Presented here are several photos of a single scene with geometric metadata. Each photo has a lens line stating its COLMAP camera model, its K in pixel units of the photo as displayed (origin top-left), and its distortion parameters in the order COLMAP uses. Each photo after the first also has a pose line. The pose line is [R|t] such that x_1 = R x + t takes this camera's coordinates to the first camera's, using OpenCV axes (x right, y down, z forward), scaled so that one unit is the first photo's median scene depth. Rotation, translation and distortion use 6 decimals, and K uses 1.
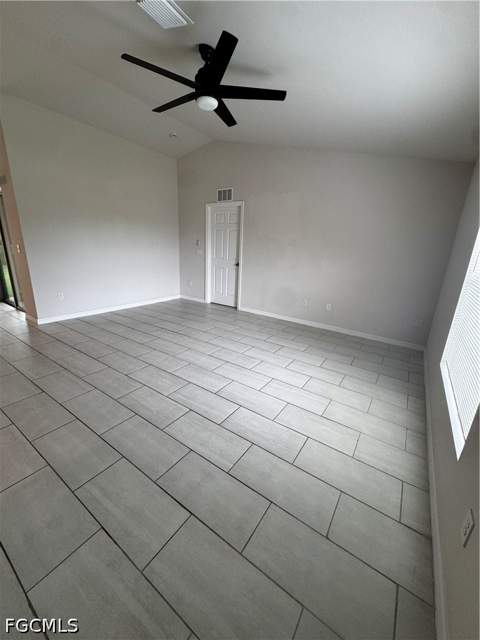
lens RADIAL K [[256.5, 0, 238.9], [0, 256.5, 316.8], [0, 0, 1]] dist [0.015050, 0.000241]
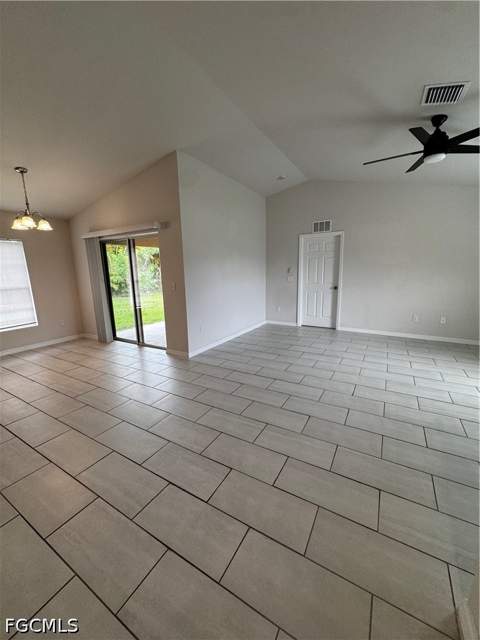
lens RADIAL K [[256.5, 0, 241.9], [0, 256.5, 318.8], [0, 0, 1]] dist [0.015050, 0.000241]
pose [[0.995304, -0.073929, 0.062492, -0.481478], [0.078710, 0.993852, -0.077864, -0.023068], [-0.056352, 0.082417, 0.995003, -0.039742]]
